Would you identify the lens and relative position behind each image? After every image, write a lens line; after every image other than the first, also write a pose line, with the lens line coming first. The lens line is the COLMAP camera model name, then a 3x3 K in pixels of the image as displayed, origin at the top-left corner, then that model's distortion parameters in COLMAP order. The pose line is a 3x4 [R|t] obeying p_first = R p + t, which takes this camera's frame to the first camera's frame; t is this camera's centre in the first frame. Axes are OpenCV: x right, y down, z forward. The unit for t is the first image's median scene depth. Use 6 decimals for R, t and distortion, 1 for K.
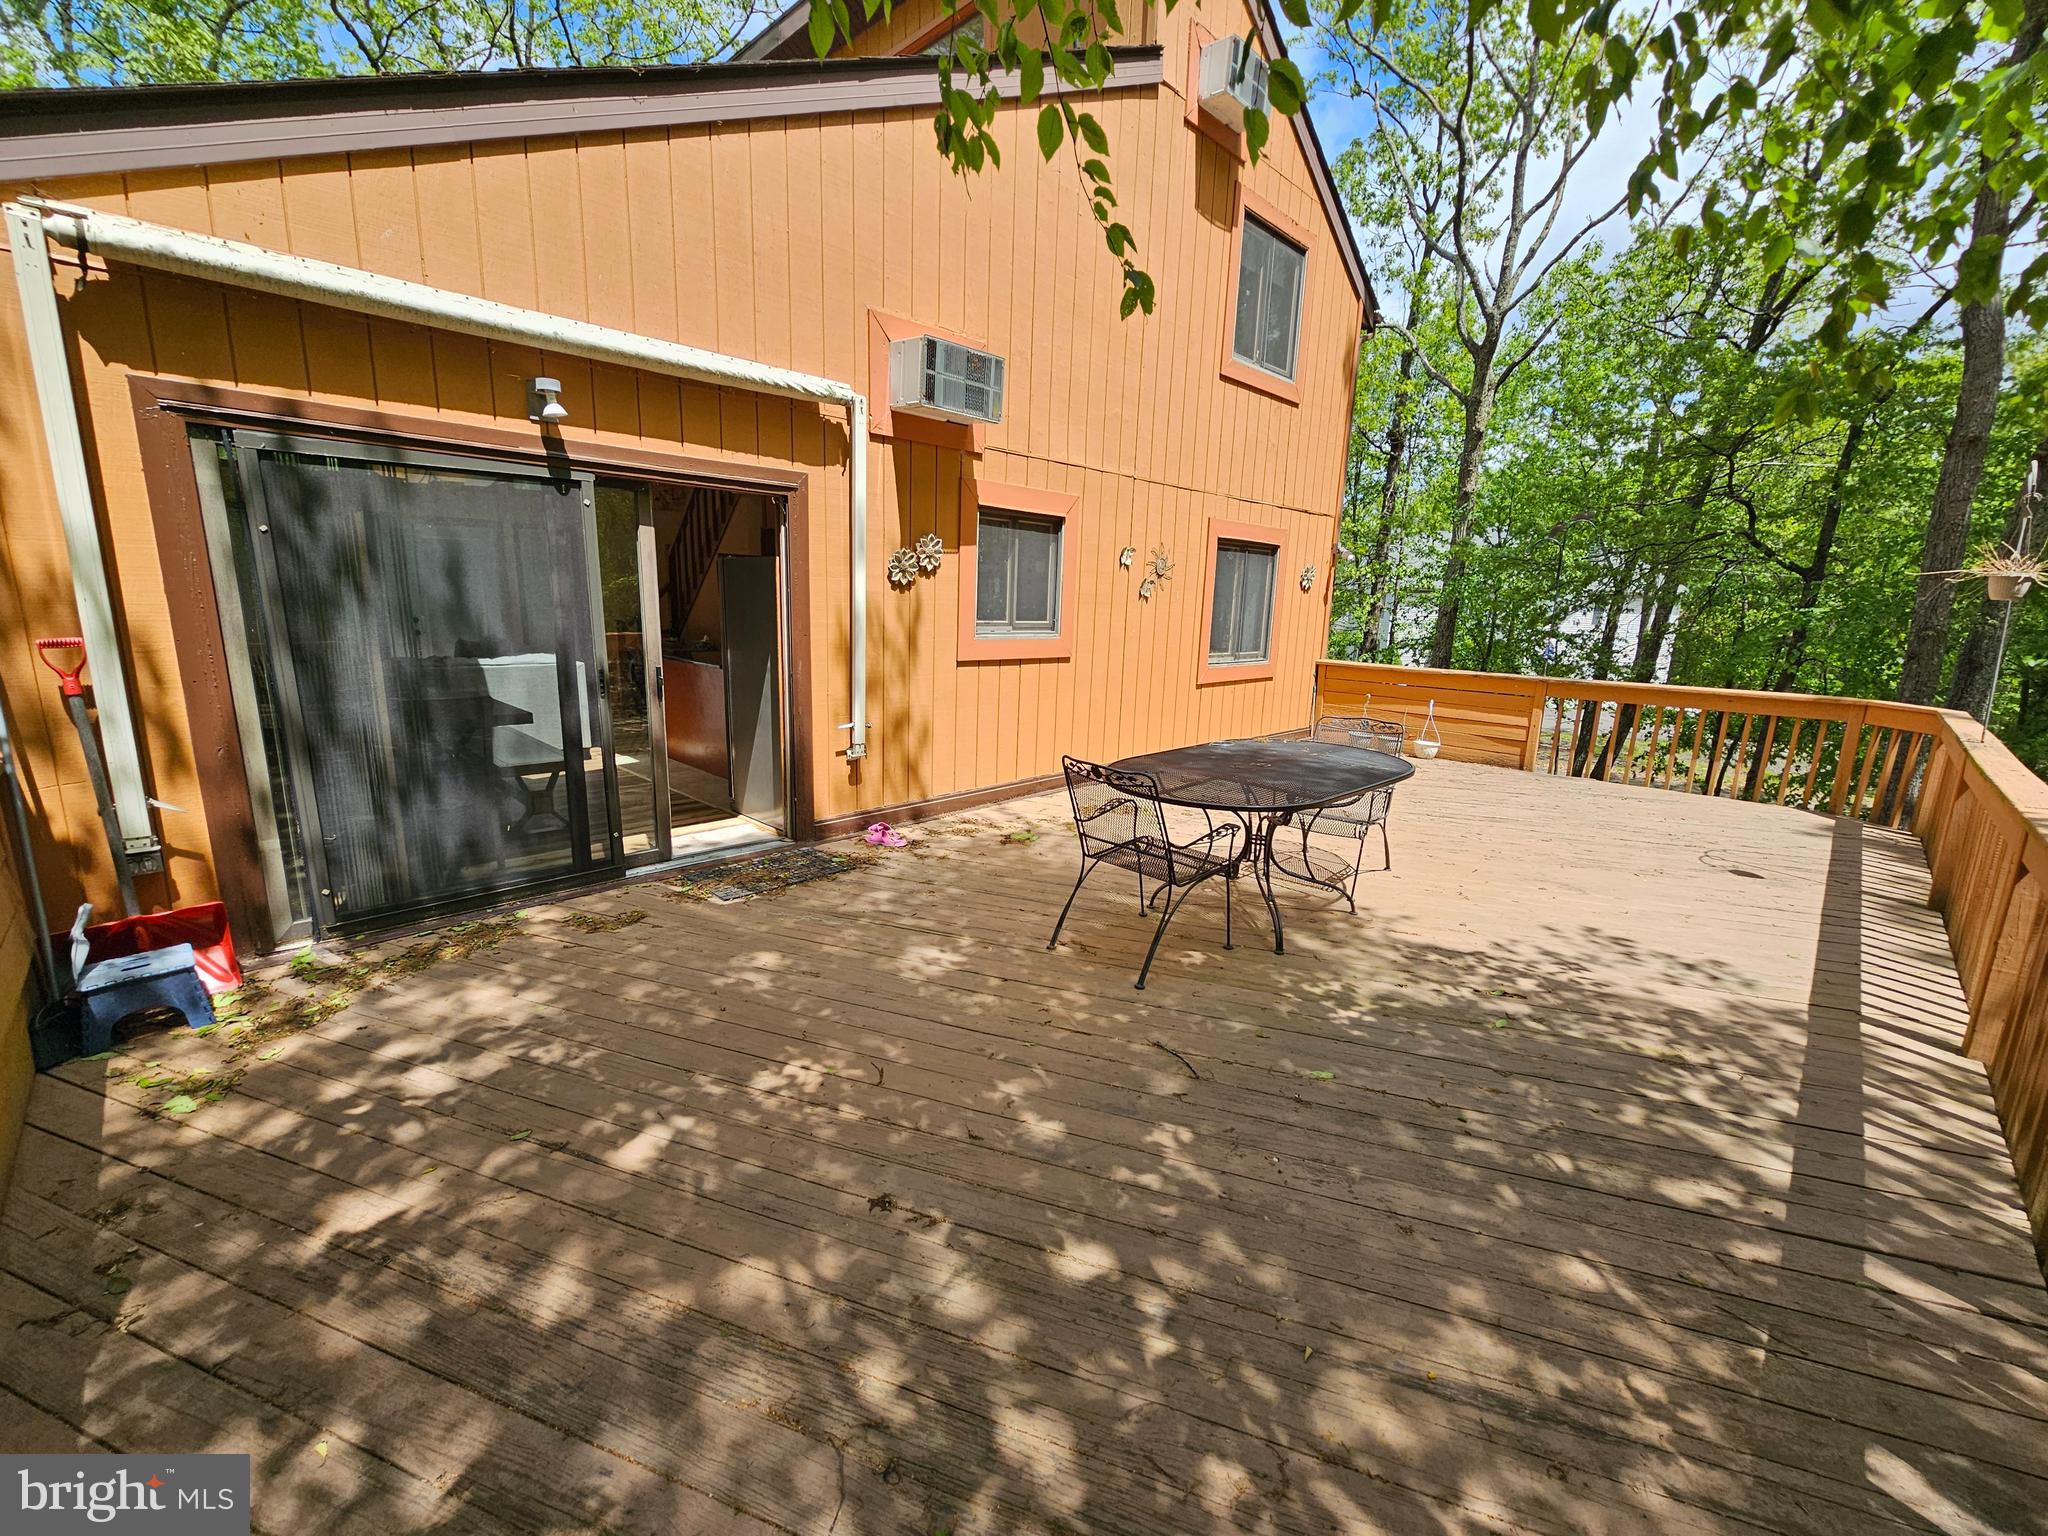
lens RADIAL K [[839.5, 0, 1024.8], [0, 839.5, 765.2], [0, 0, 1]] dist [0.000840, -0.001361]
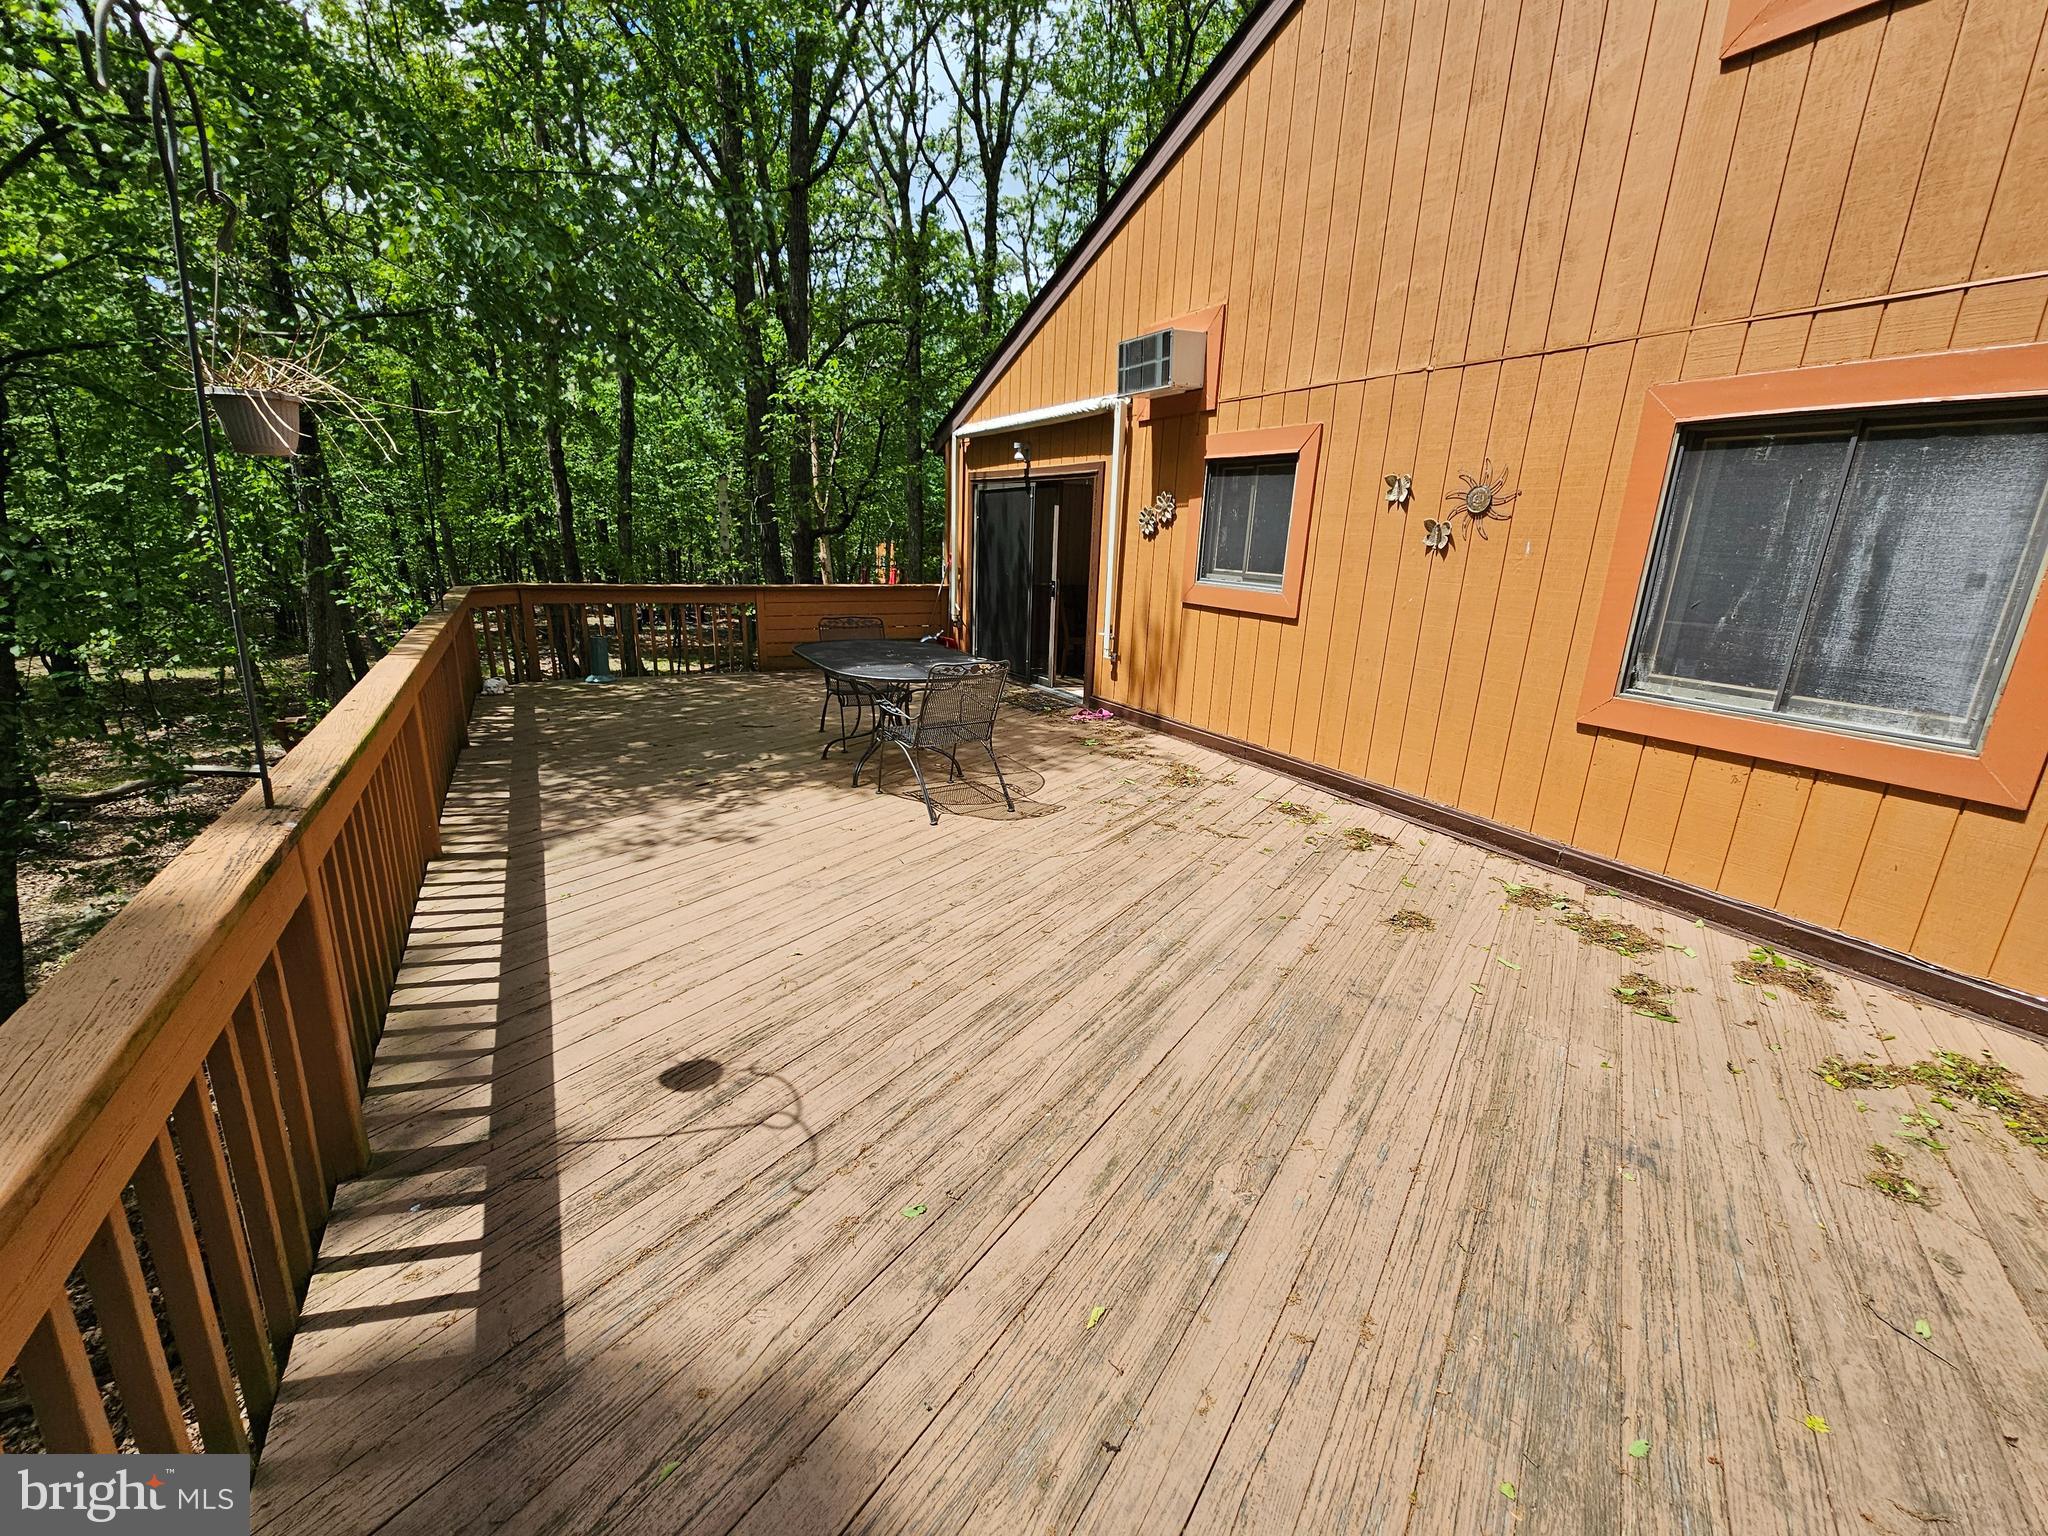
lens RADIAL K [[839.5, 0, 1025.1], [0, 839.5, 769.2], [0, 0, 1]] dist [0.000840, -0.001361]
pose [[-0.278145, 0.224871, -0.933846, 1.239356], [-0.231927, 0.927722, 0.292475, -0.224065], [0.932119, 0.297934, -0.205888, 1.251012]]
